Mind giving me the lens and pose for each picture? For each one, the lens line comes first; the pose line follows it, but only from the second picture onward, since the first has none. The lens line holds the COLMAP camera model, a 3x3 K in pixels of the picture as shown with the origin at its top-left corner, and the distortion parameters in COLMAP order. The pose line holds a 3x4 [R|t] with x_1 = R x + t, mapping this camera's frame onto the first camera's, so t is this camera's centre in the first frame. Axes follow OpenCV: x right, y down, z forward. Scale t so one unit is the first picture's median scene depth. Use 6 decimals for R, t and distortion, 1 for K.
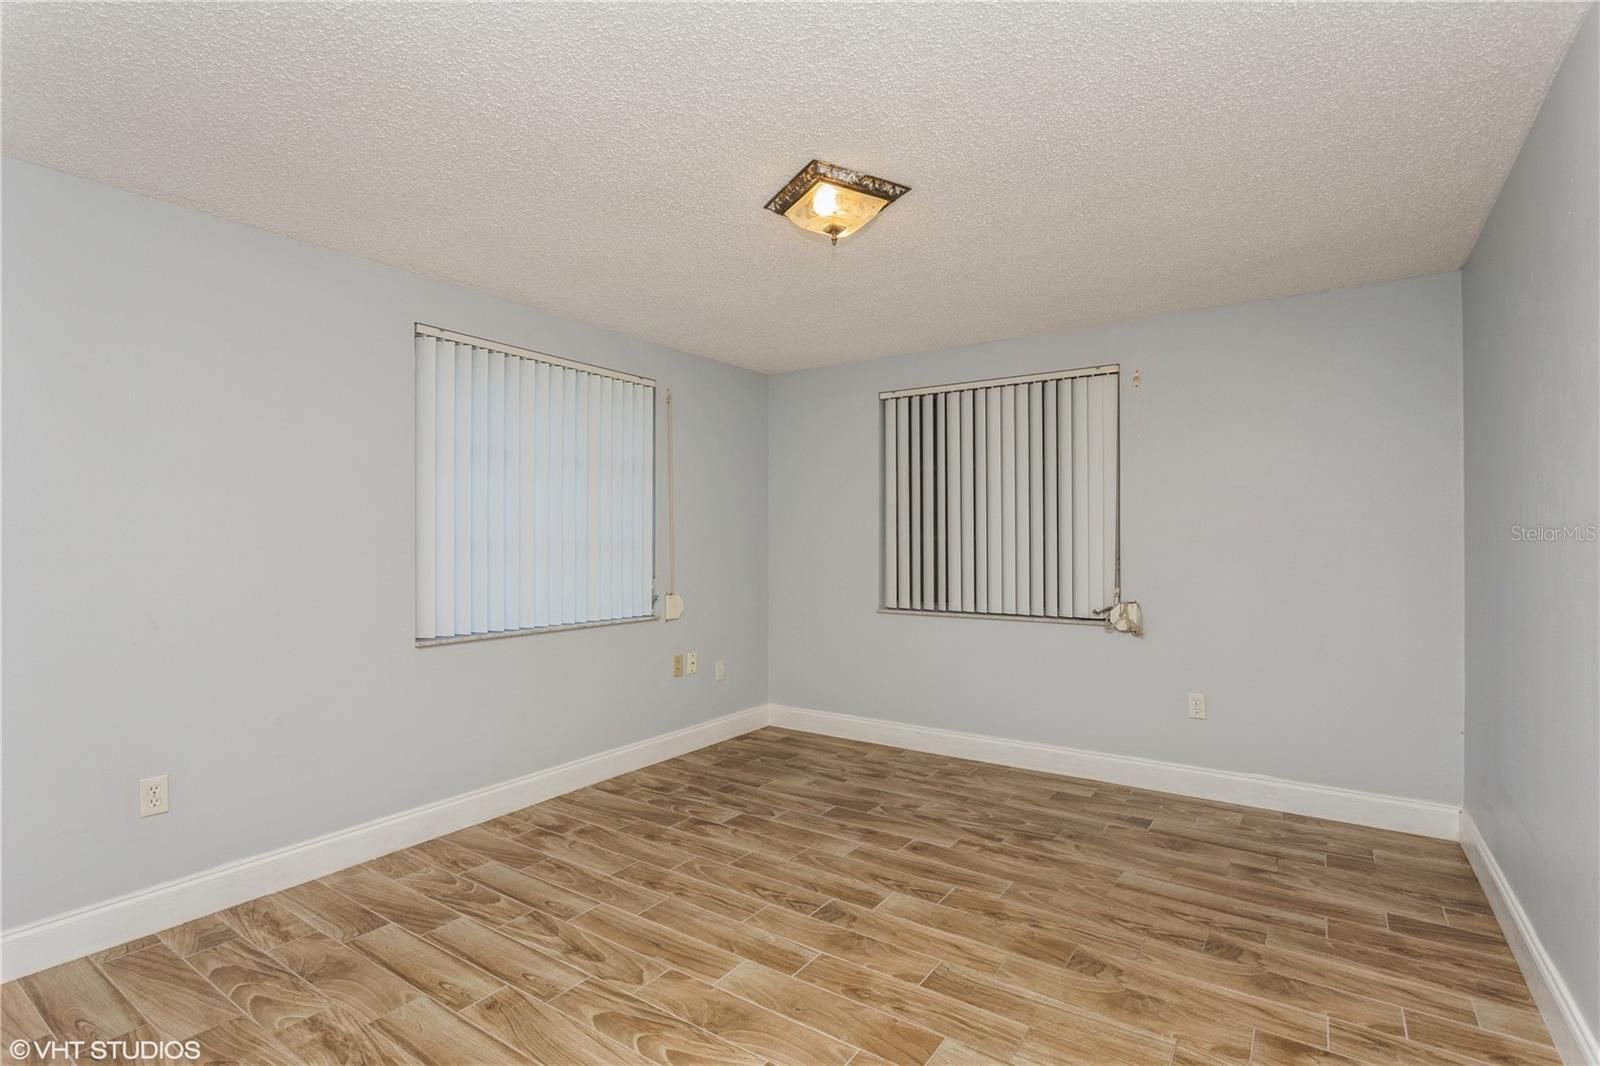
lens RADIAL K [[759.9, 0, 791.3], [0, 759.9, 536.9], [0, 0, 1]] dist [-0.021989, 0.008610]
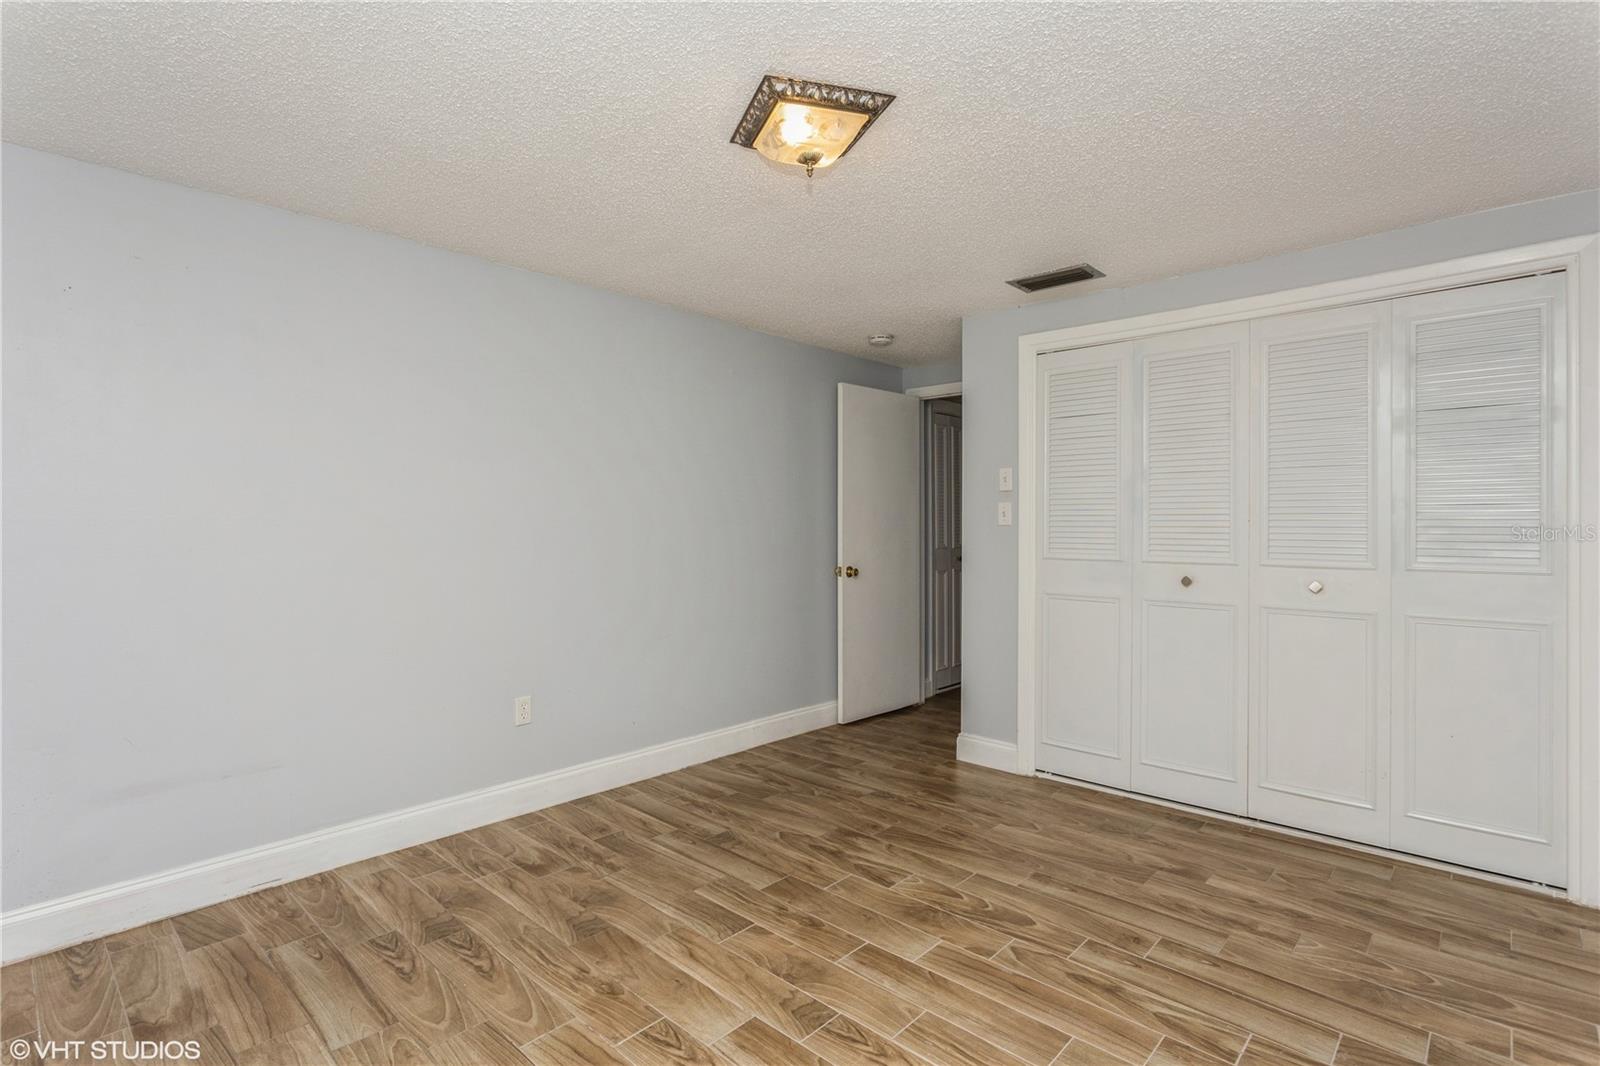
lens RADIAL K [[772.7, 0, 795.7], [0, 772.7, 523.1], [0, 0, 1]] dist [-0.020345, 0.007689]
pose [[-0.990892, 0.004743, 0.134575, -0.040652], [0.003791, 0.999966, -0.007328, 0.004913], [-0.134605, -0.006751, -0.990876, 1.813385]]
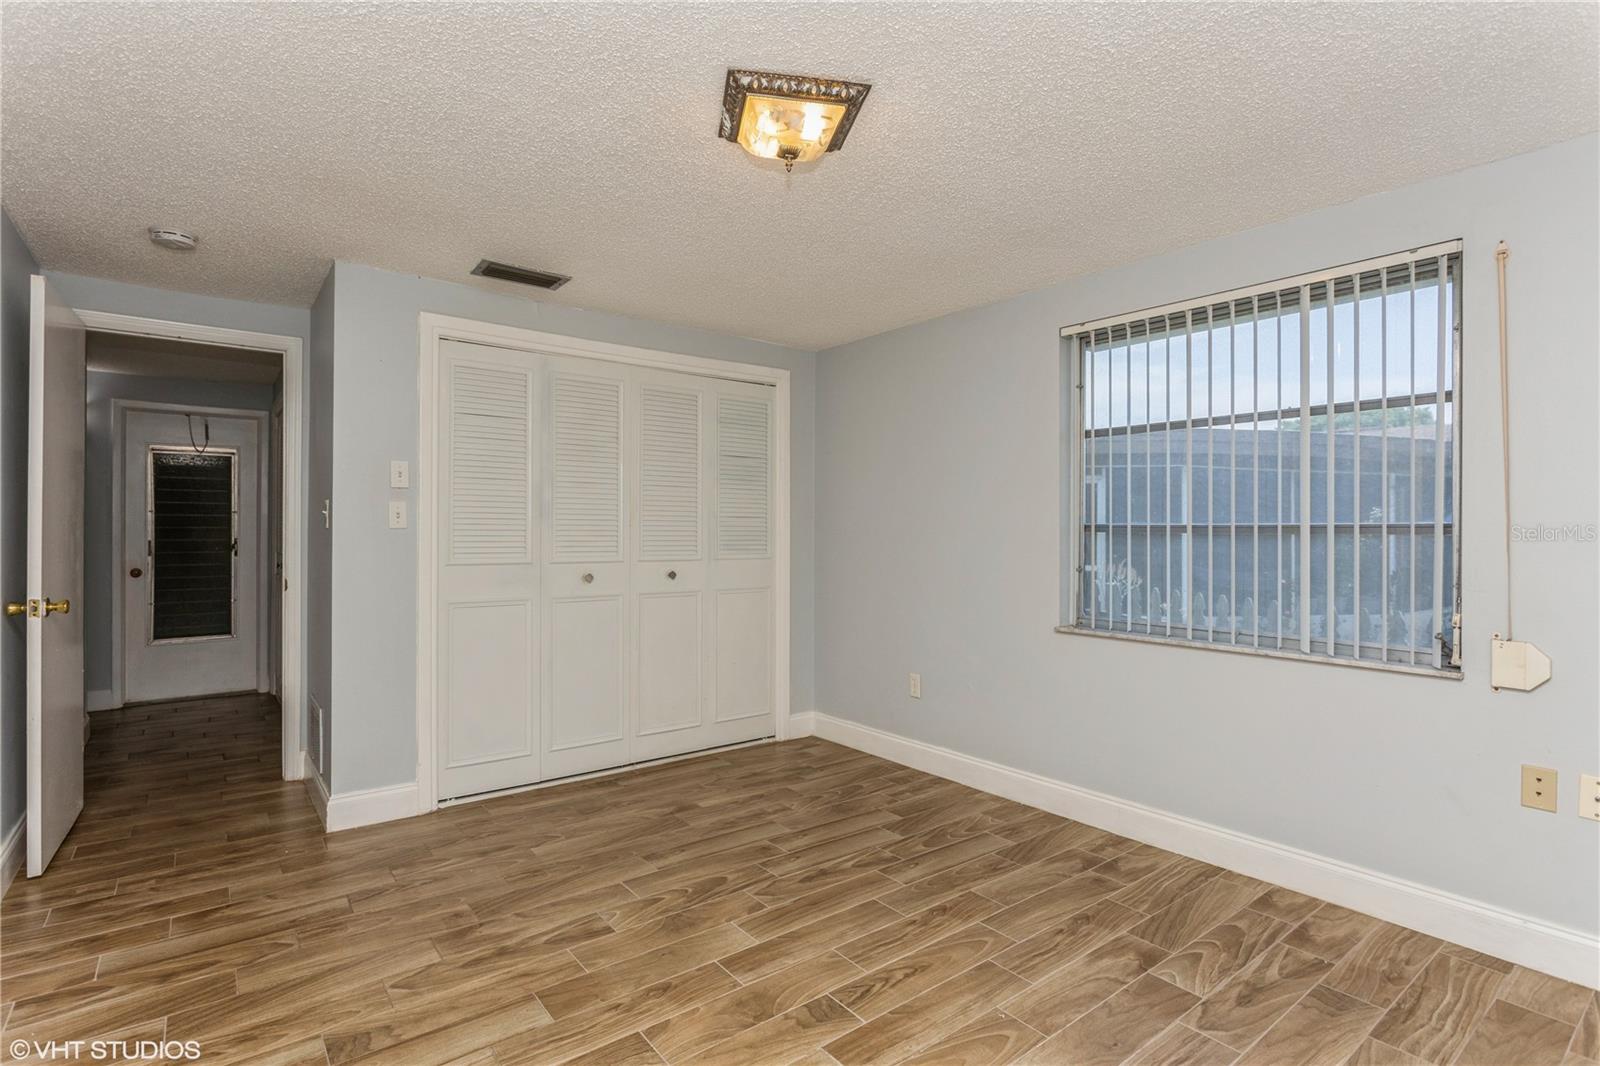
lens RADIAL K [[772.7, 0, 795.7], [0, 772.7, 523.1], [0, 0, 1]] dist [-0.020345, 0.007689]
pose [[-0.291600, -0.006518, -0.956518, 0.837258], [0.001697, 0.999972, -0.007332, 0.001421], [0.956539, -0.003762, -0.291580, 1.227236]]
